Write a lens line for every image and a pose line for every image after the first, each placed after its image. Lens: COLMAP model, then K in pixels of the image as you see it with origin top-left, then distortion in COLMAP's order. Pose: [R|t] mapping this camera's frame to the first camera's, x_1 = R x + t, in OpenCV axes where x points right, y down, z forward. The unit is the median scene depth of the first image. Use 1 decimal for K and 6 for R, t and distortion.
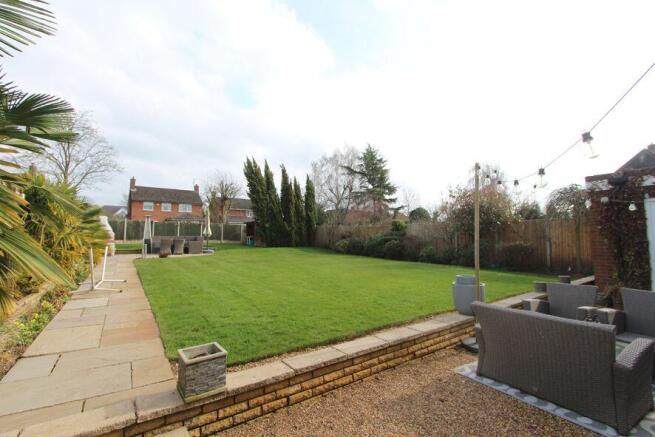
lens RADIAL K [[300.9, 0, 317.8], [0, 300.9, 225.9], [0, 0, 1]] dist [-0.011610, 0.001190]
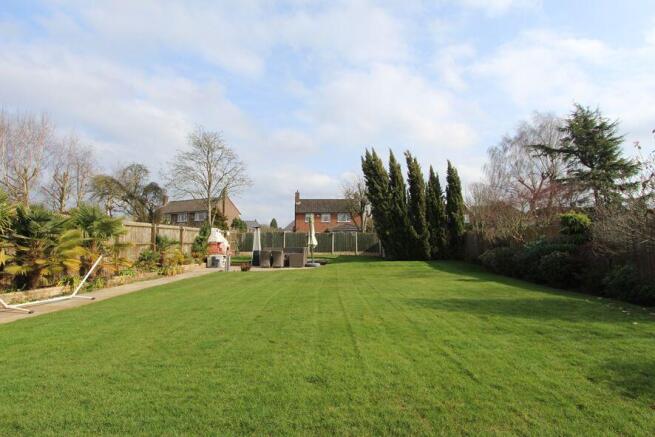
lens RADIAL K [[331.8, 0, 322.5], [0, 331.8, 219.6], [0, 0, 1]] dist [-0.010482, 0.004155]
pose [[0.840228, -0.053126, -0.539624, 0.079168], [0.025830, 0.997980, -0.058032, 0.005292], [0.541617, 0.034822, 0.839904, 0.099441]]
